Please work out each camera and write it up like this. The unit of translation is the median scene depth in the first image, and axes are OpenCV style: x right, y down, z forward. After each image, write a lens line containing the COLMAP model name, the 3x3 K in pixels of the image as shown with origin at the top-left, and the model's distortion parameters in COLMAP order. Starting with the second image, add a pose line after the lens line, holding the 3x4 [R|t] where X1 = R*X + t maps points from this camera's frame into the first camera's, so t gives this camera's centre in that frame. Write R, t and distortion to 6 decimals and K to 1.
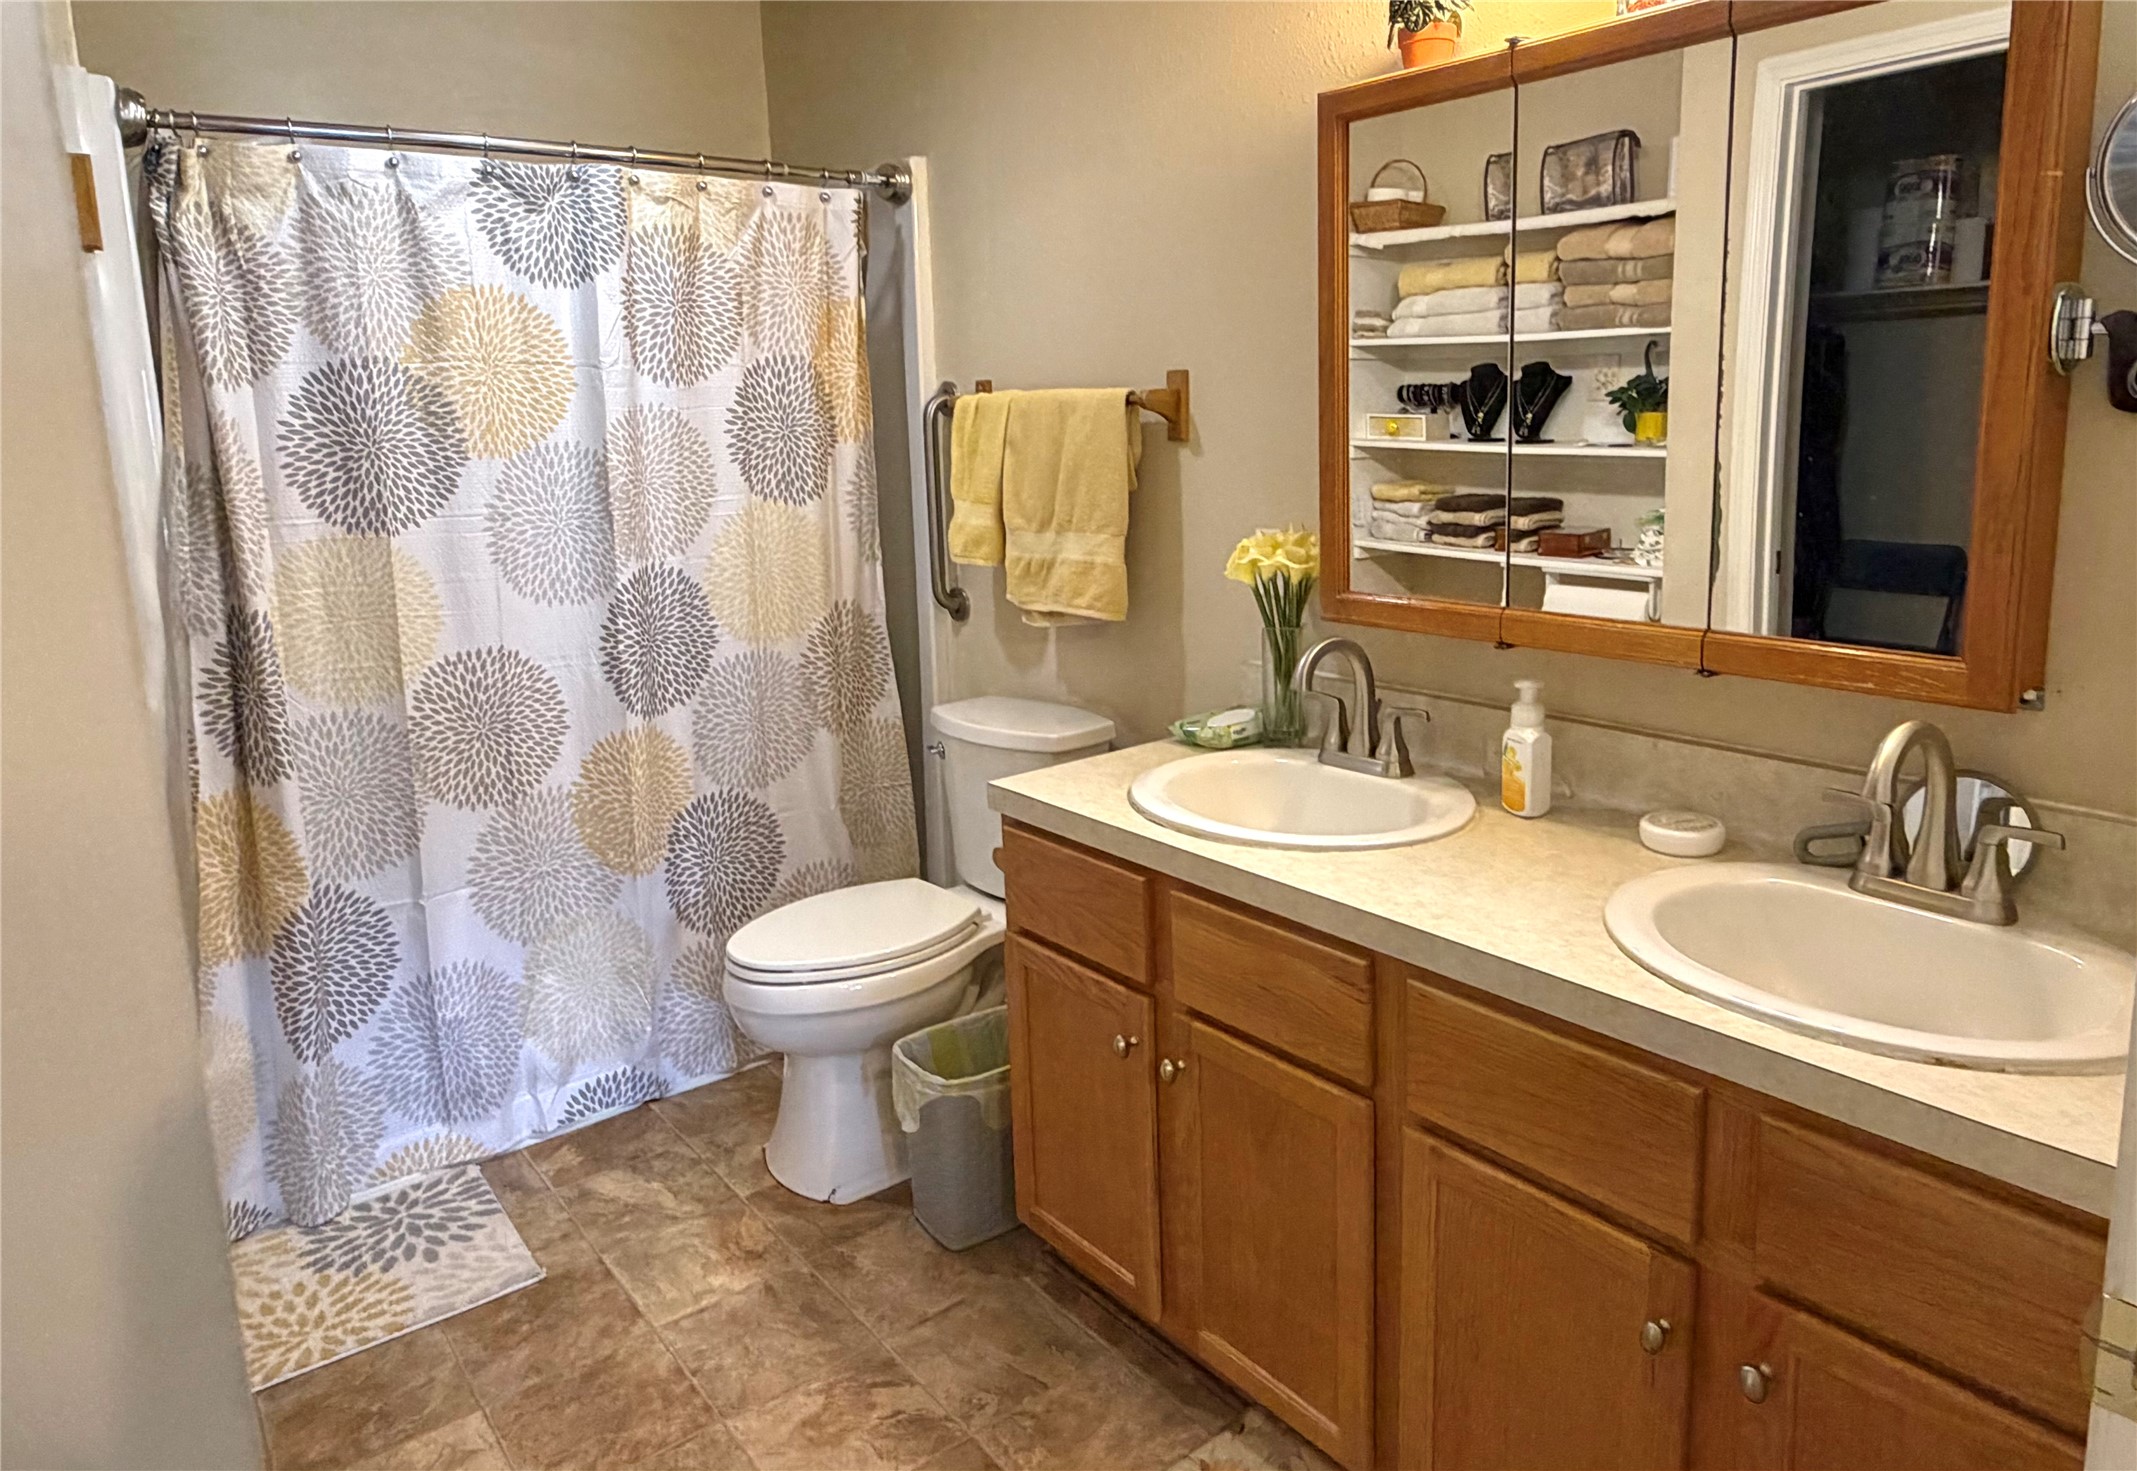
lens RADIAL K [[1368.8, 0, 1071.0], [0, 1368.8, 732.1], [0, 0, 1]] dist [0.005615, 0.000036]
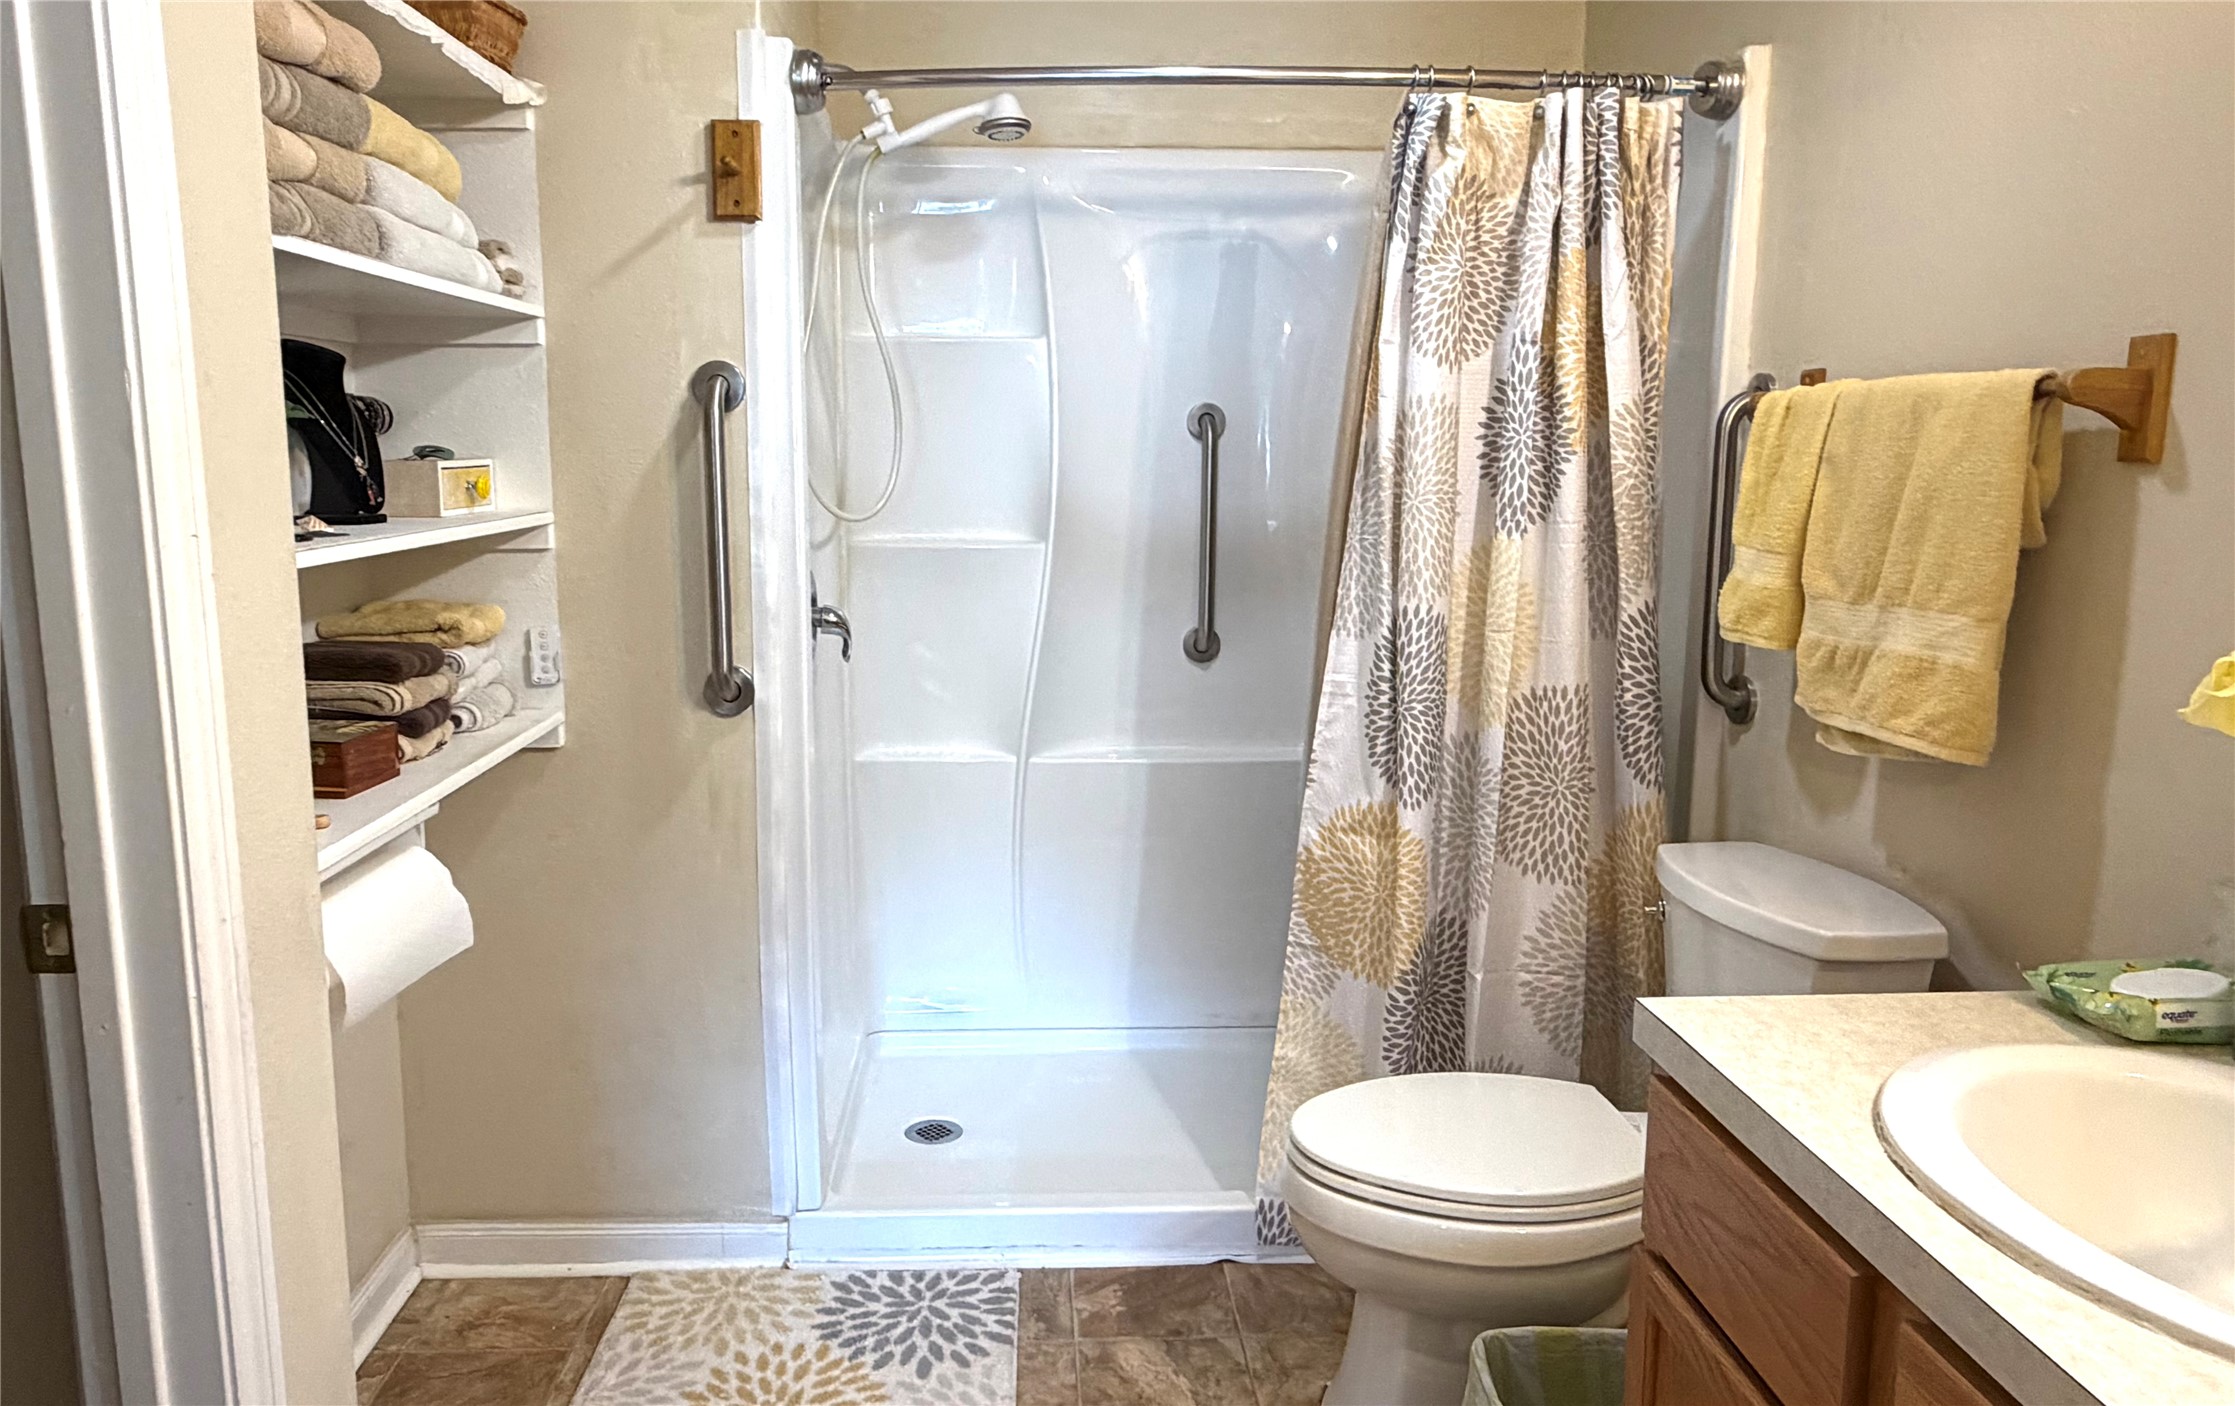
lens RADIAL K [[1409.3, 0, 1115.5], [0, 1409.3, 705.4], [0, 0, 1]] dist [-0.003399, 0.001343]
pose [[0.809241, 0.132539, -0.572330, 0.079311], [-0.163322, 0.986570, -0.002459, -0.045175], [0.564318, 0.095464, 0.820020, 0.296760]]
